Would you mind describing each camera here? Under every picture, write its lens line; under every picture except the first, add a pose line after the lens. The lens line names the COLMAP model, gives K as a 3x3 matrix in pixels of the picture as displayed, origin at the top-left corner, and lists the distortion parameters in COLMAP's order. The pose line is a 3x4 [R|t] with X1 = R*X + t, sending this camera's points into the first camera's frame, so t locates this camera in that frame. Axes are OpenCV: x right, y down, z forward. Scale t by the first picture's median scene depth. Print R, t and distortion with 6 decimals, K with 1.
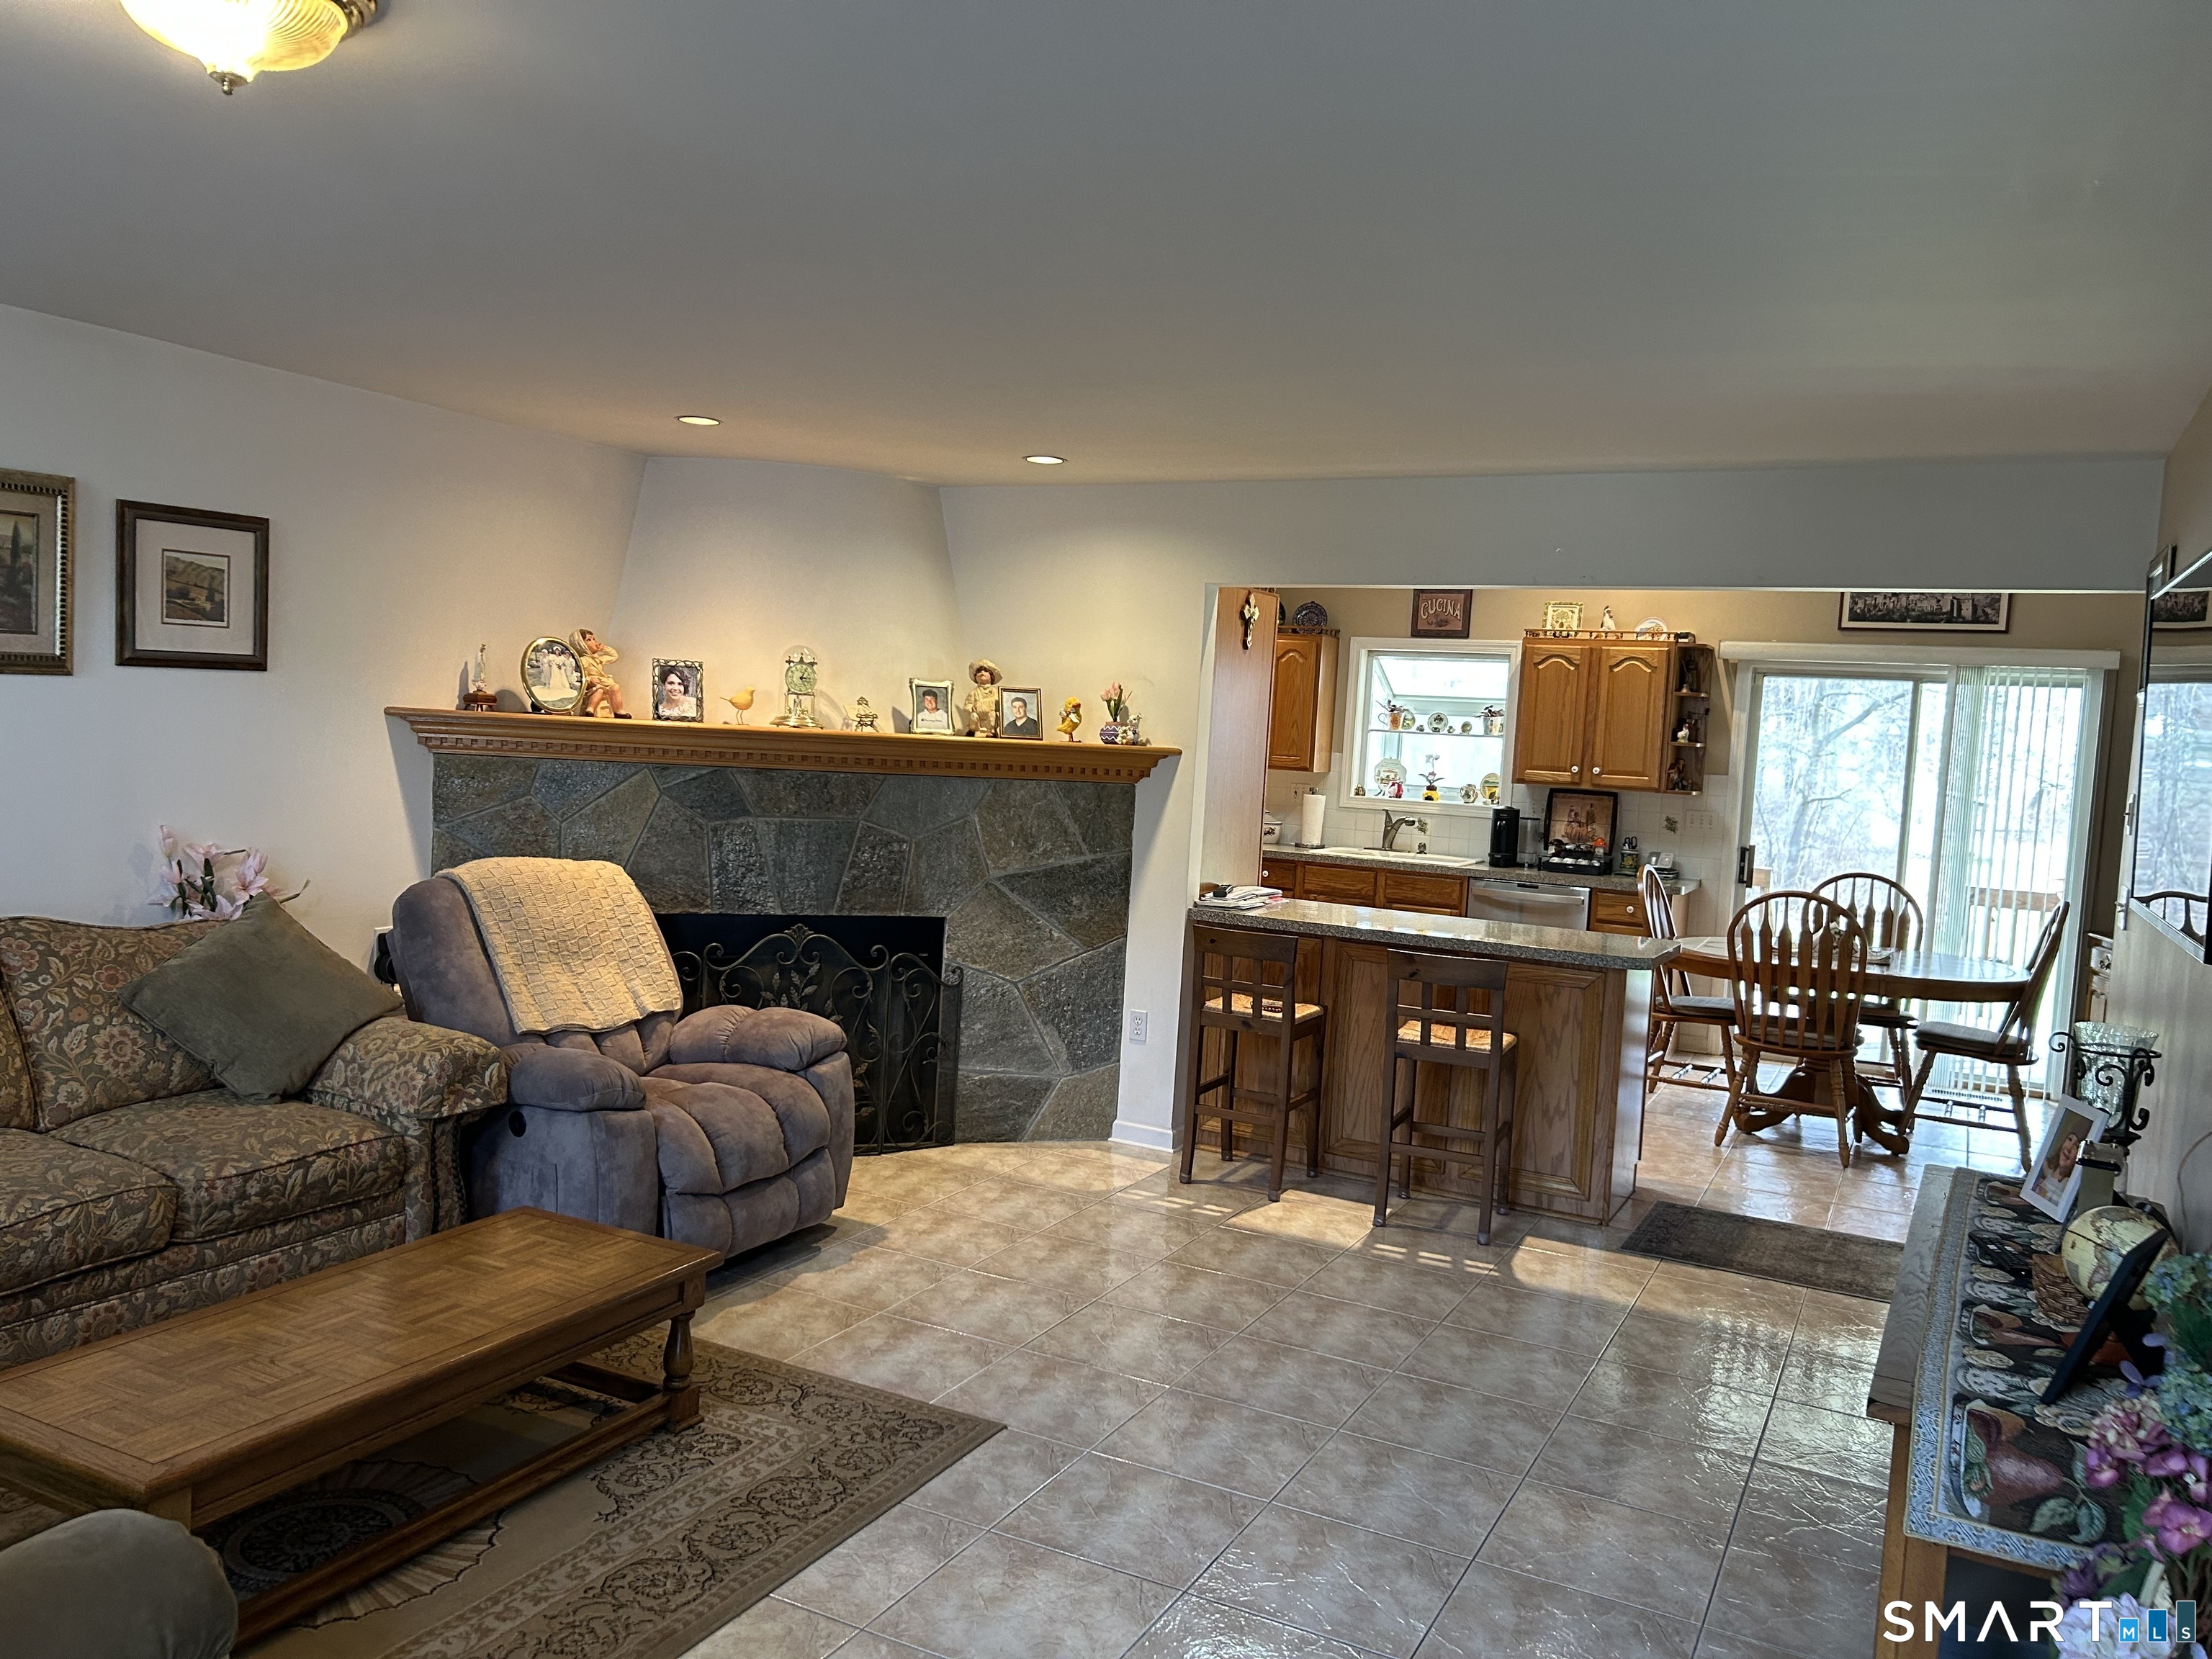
lens RADIAL K [[1663.6, 0, 1089.9], [0, 1663.6, 832.6], [0, 0, 1]] dist [0.053880, -0.050917]
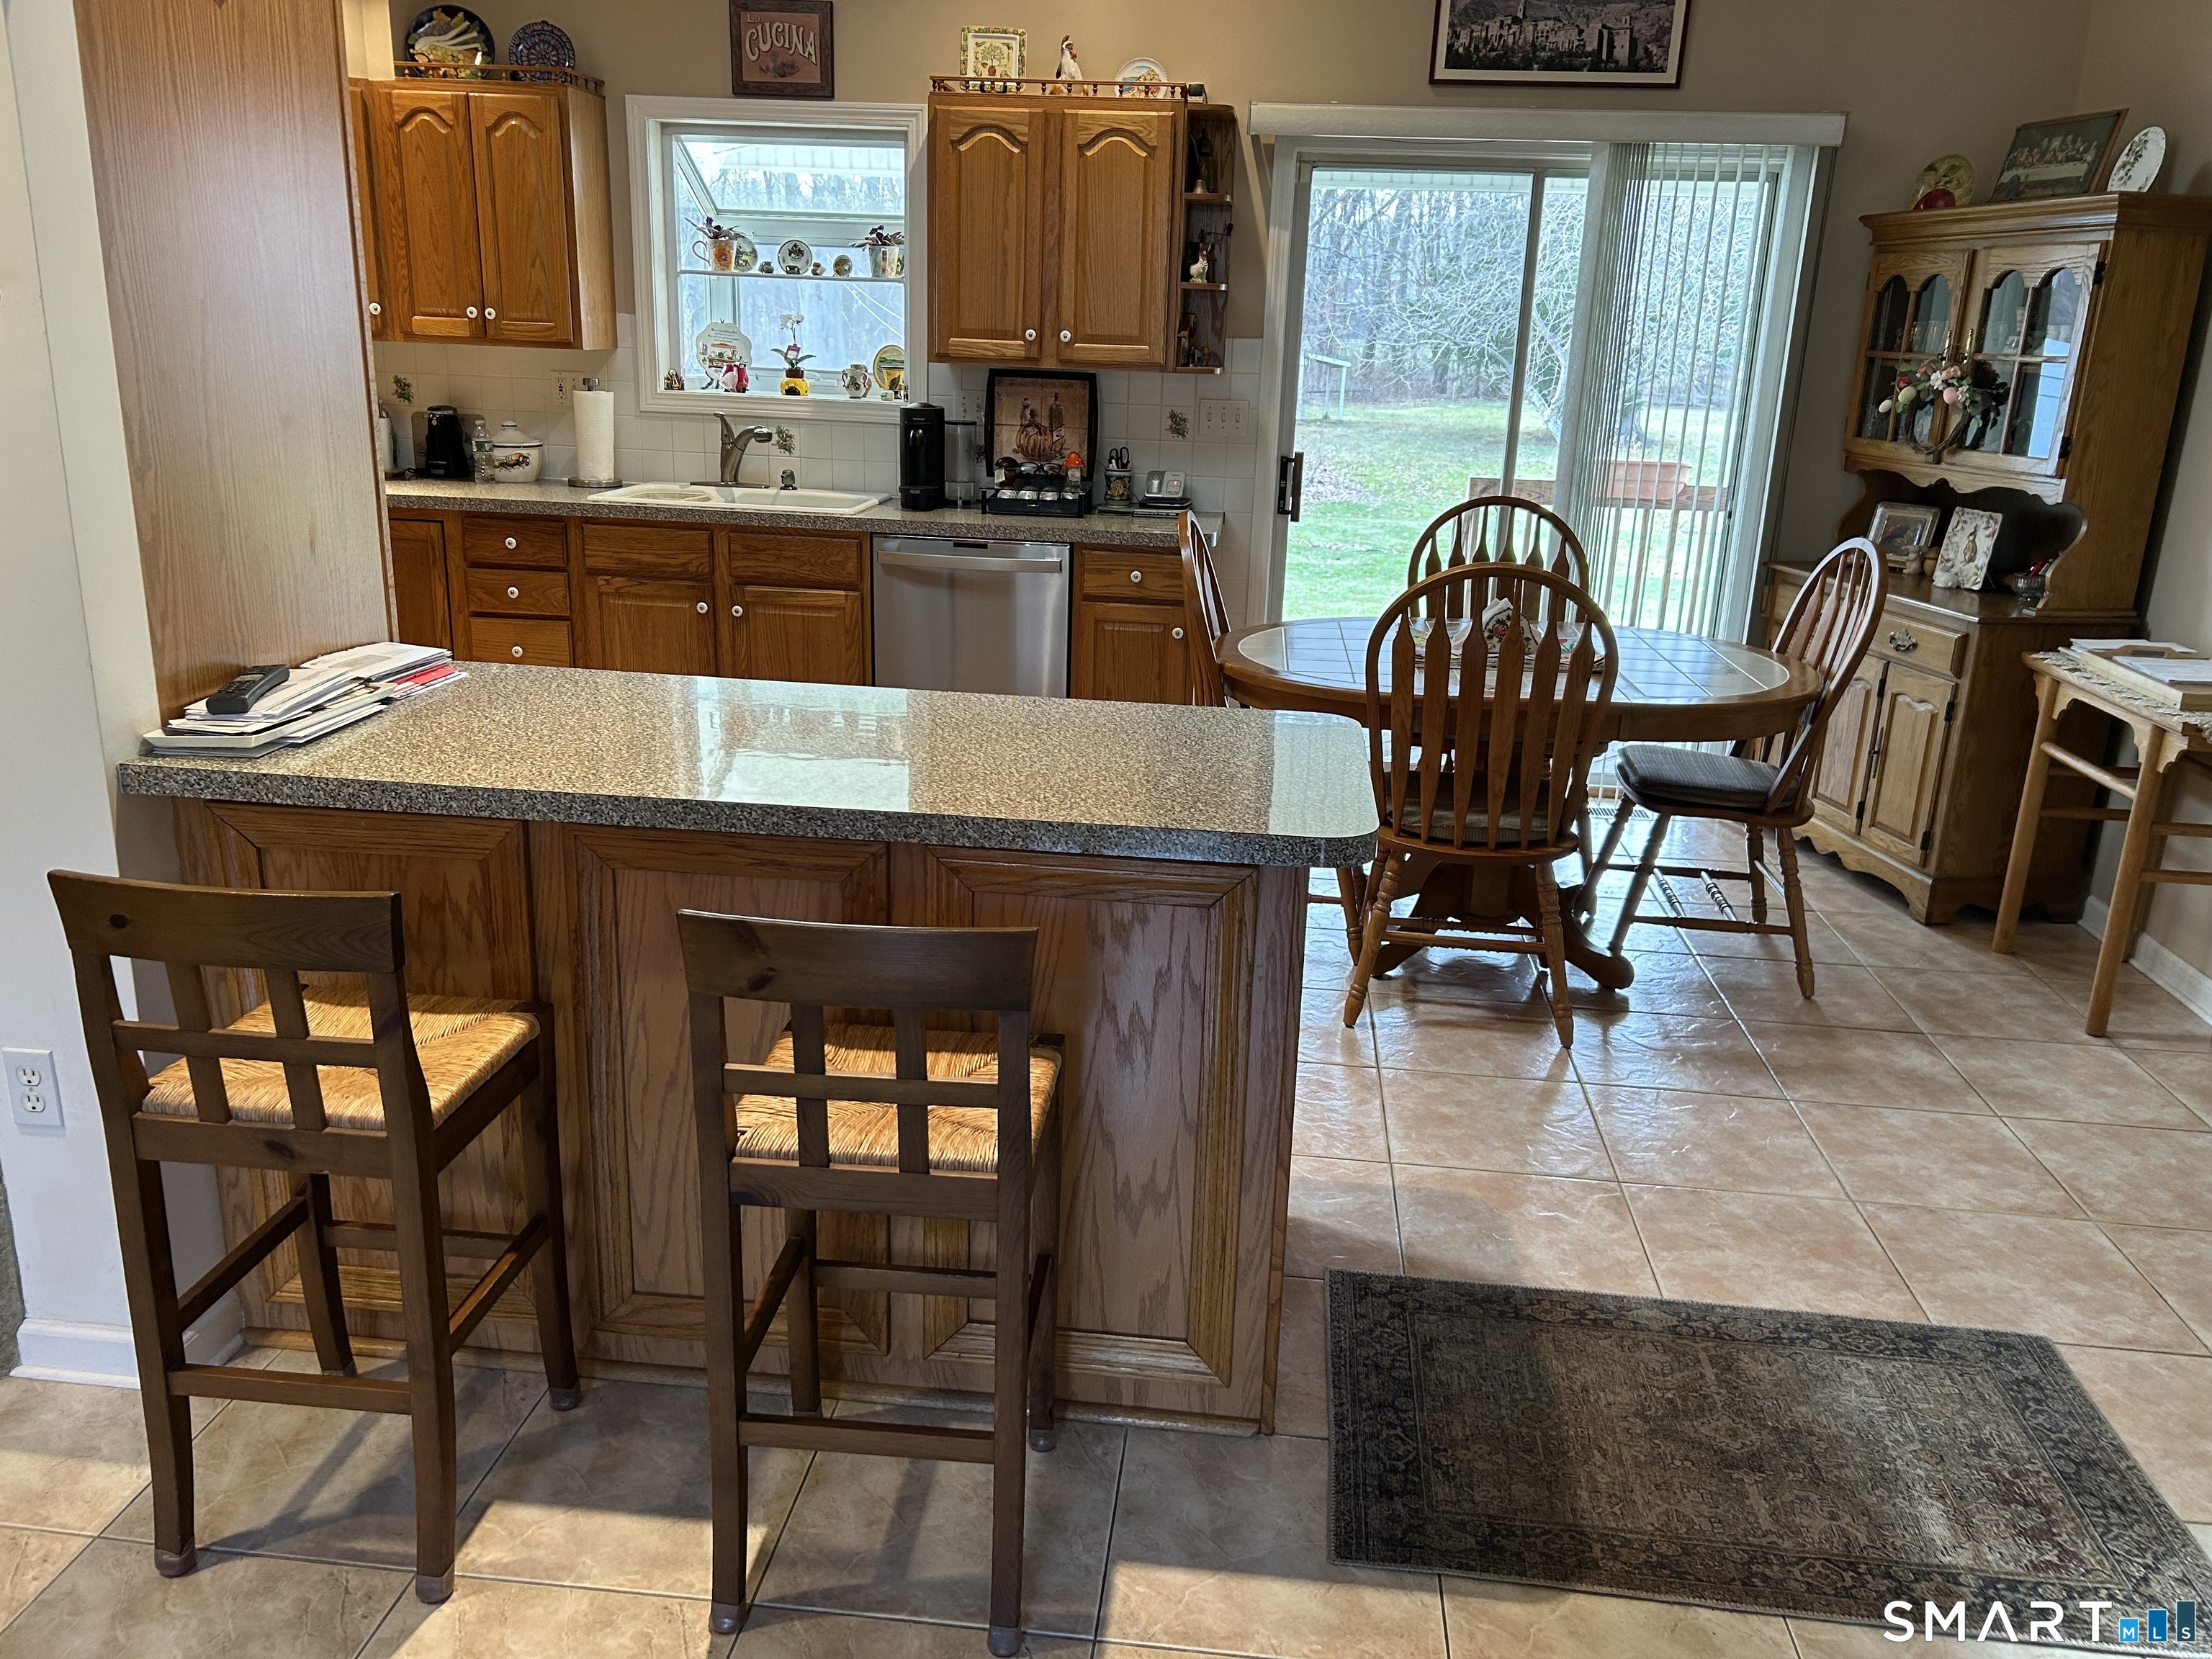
lens RADIAL K [[1663.6, 0, 1109.6], [0, 1663.6, 815.7], [0, 0, 1]] dist [0.053880, -0.050917]
pose [[0.929136, -0.125034, 0.347956, 0.121260], [0.040277, 0.969712, 0.240906, -0.019198], [-0.367539, -0.209819, 0.906030, 0.567338]]
